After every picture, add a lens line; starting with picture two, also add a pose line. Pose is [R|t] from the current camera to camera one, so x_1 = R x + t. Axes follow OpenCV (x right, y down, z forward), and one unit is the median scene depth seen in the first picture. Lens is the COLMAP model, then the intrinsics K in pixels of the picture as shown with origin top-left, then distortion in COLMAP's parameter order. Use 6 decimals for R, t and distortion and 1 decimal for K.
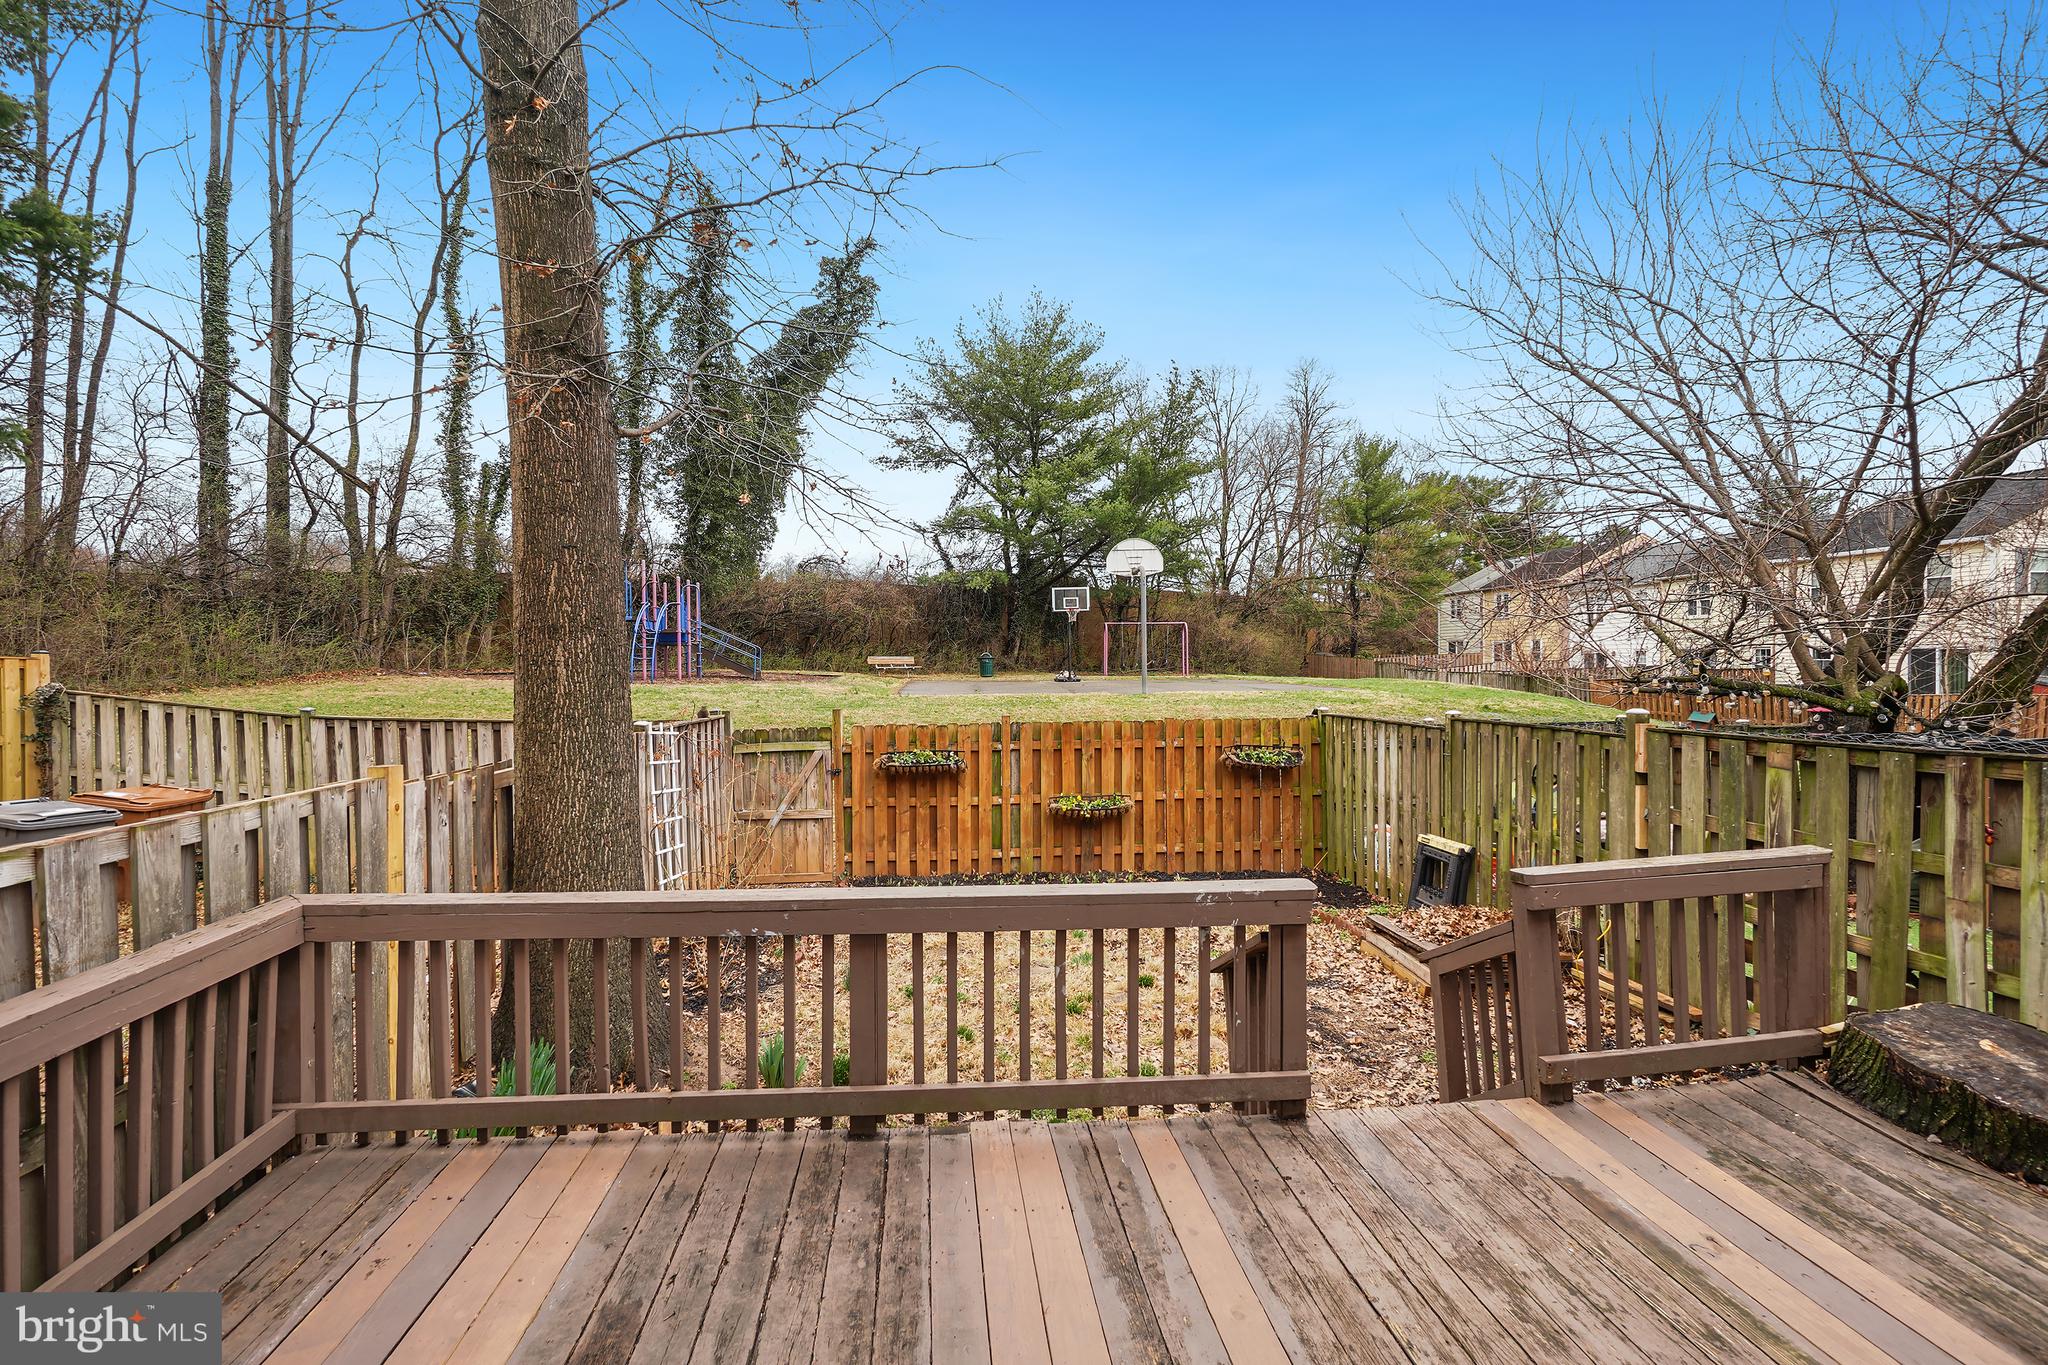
lens RADIAL K [[895.6, 0, 1019.5], [0, 895.6, 674.2], [0, 0, 1]] dist [-0.003355, -0.000050]
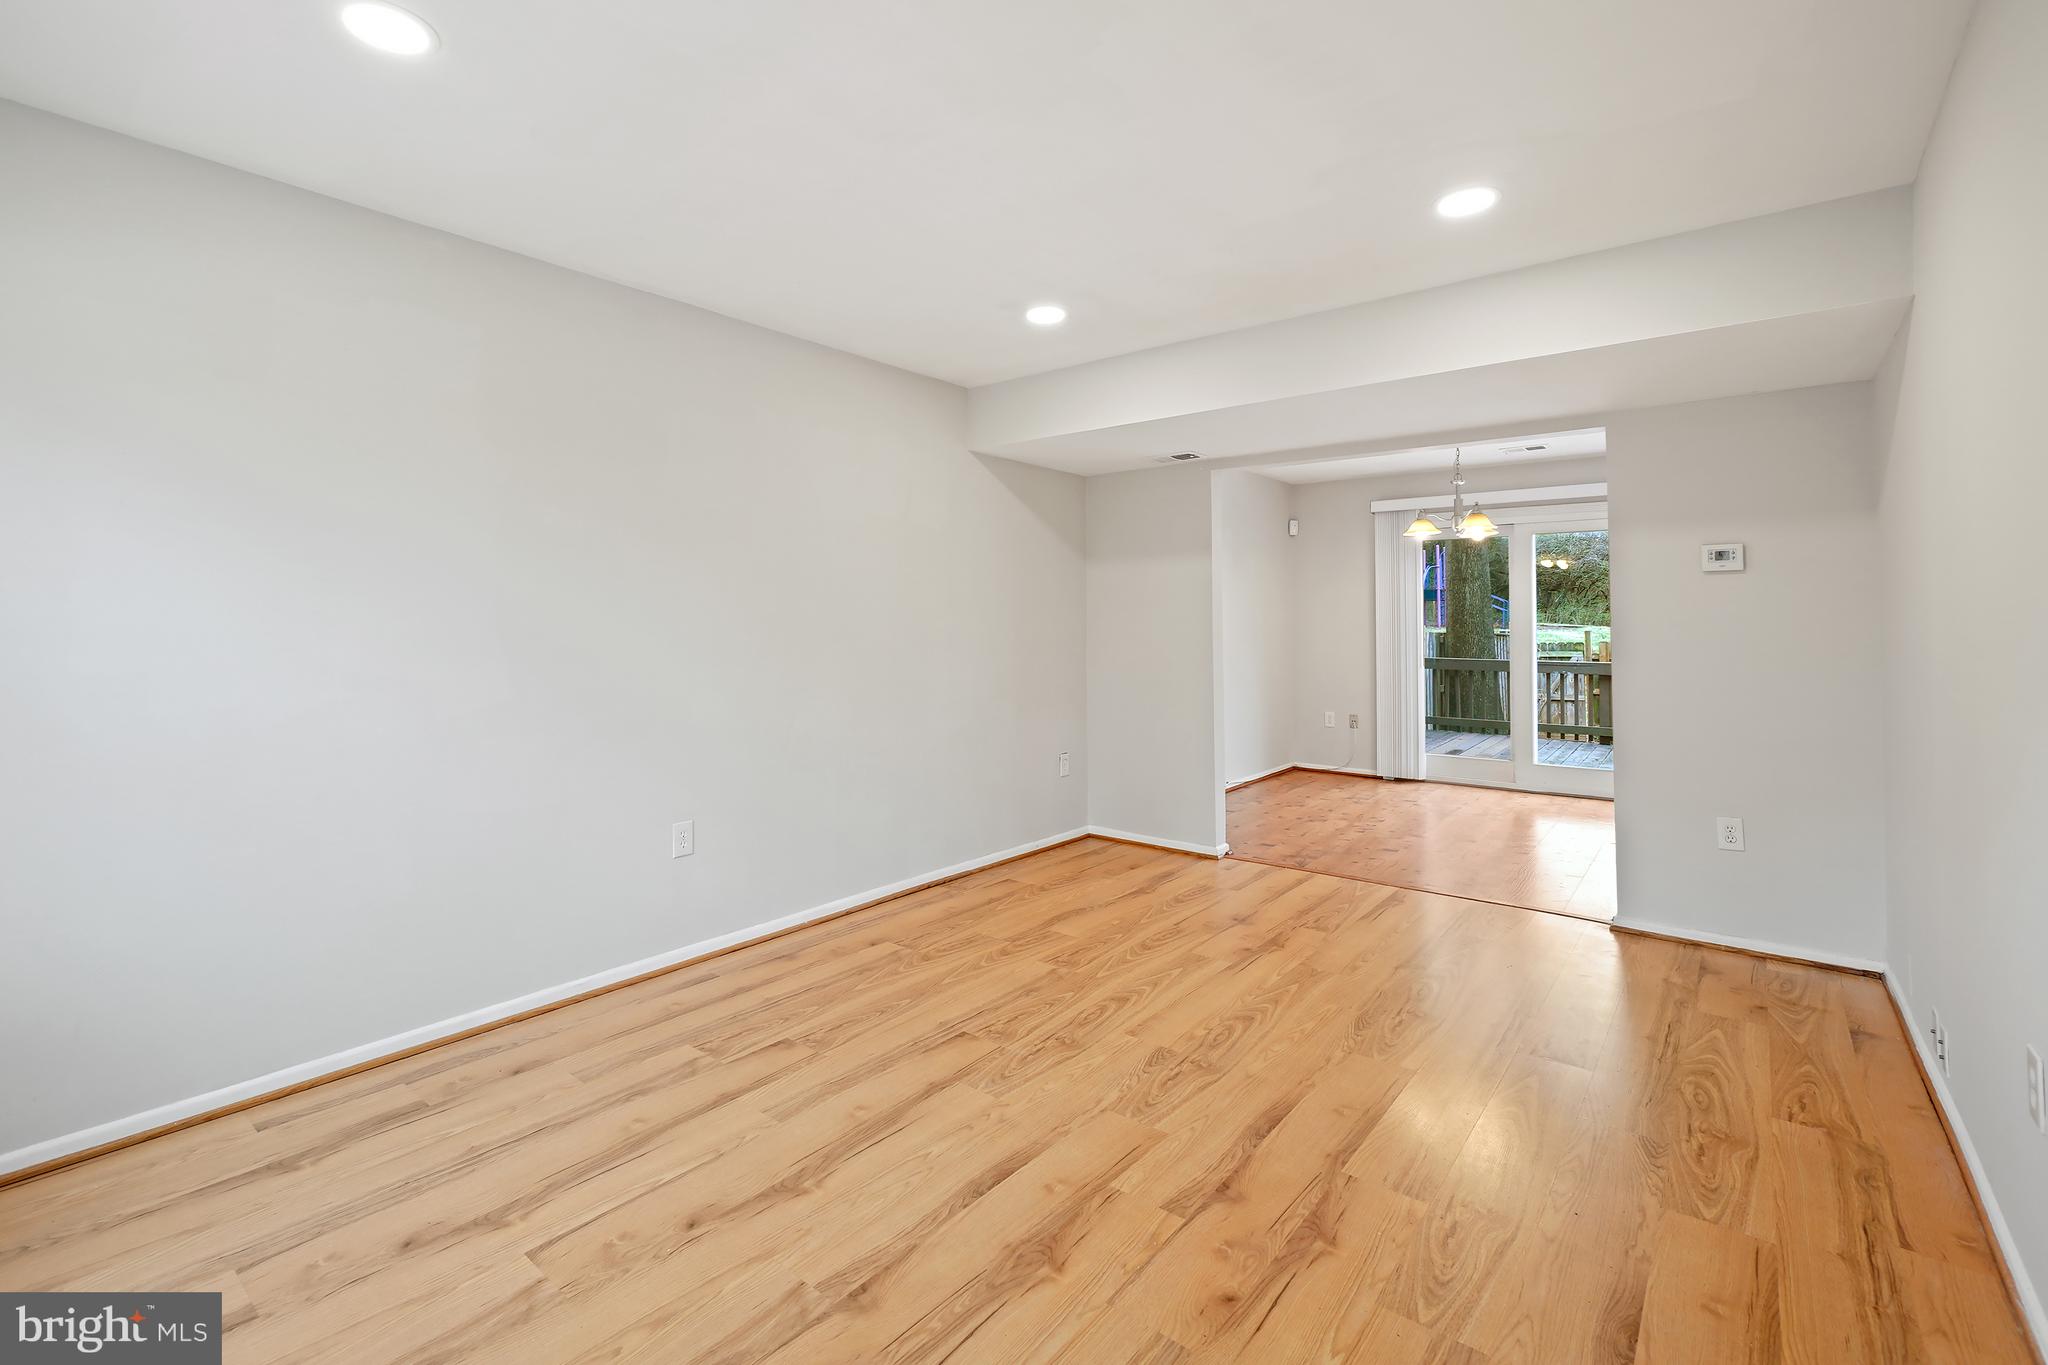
lens RADIAL K [[918.7, 0, 1020.0], [0, 918.7, 568.6], [0, 0, 1]] dist [-0.001558, 0.000037]
pose [[0.731632, -0.037128, -0.680688, 0.071834], [-0.013879, 0.997497, -0.069326, 0.024485], [0.681559, 0.060169, 0.729286, -0.373068]]
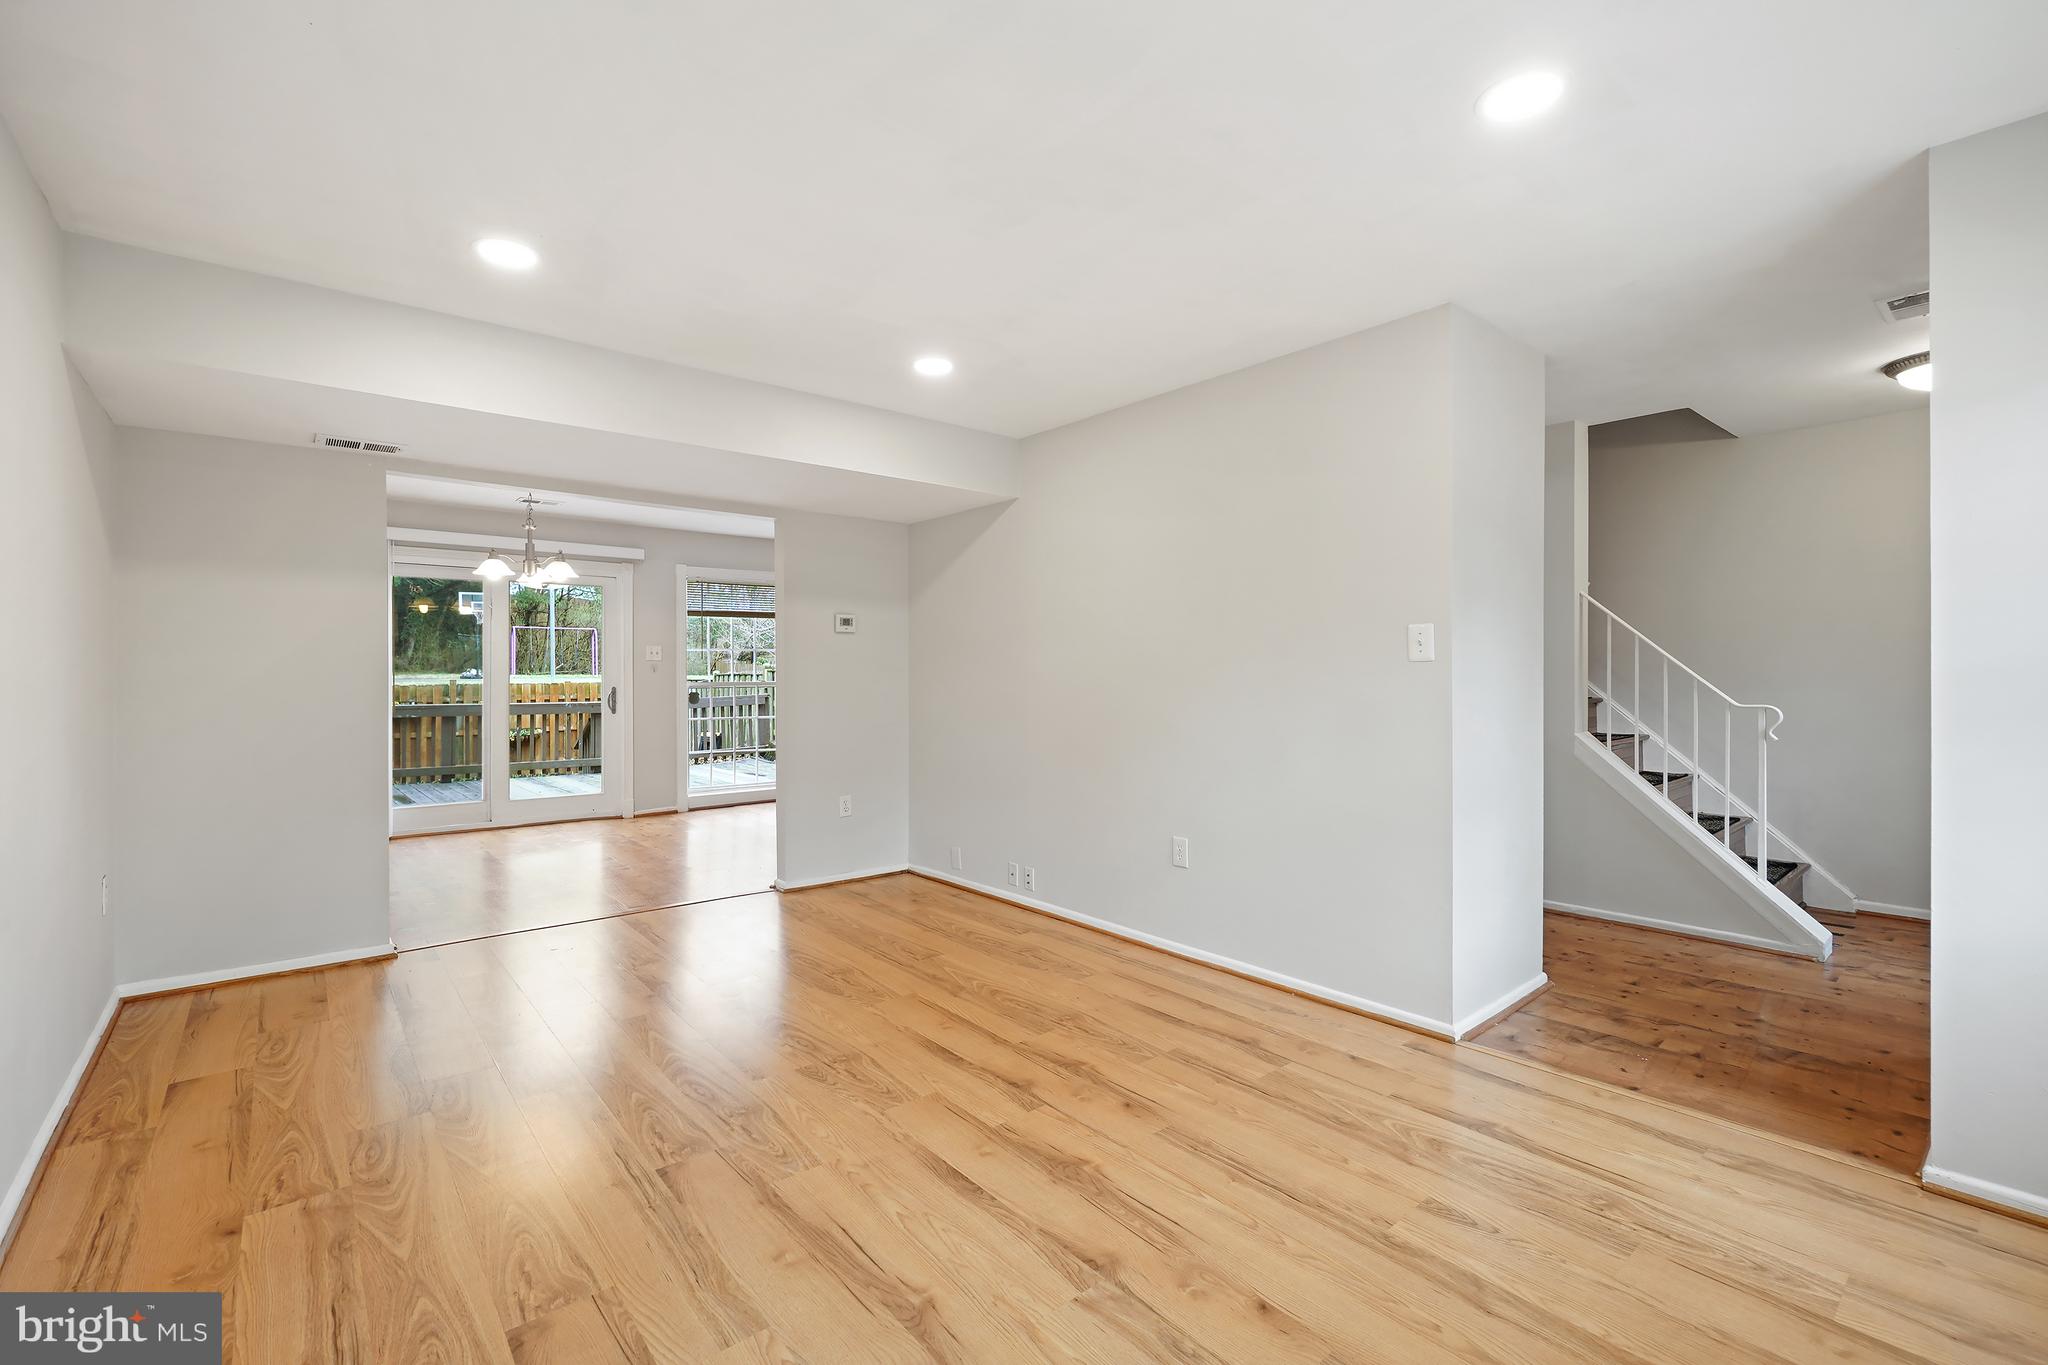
lens RADIAL K [[883.5, 0, 1024.0], [0, 883.5, 682.5], [0, 0, 1]] dist [0.000999, 0.000110]
pose [[0.810464, -0.003600, 0.585777, -0.050087], [0.005458, 0.999984, -0.001406, 0.025698], [-0.585763, 0.004336, 0.810471, -0.386251]]
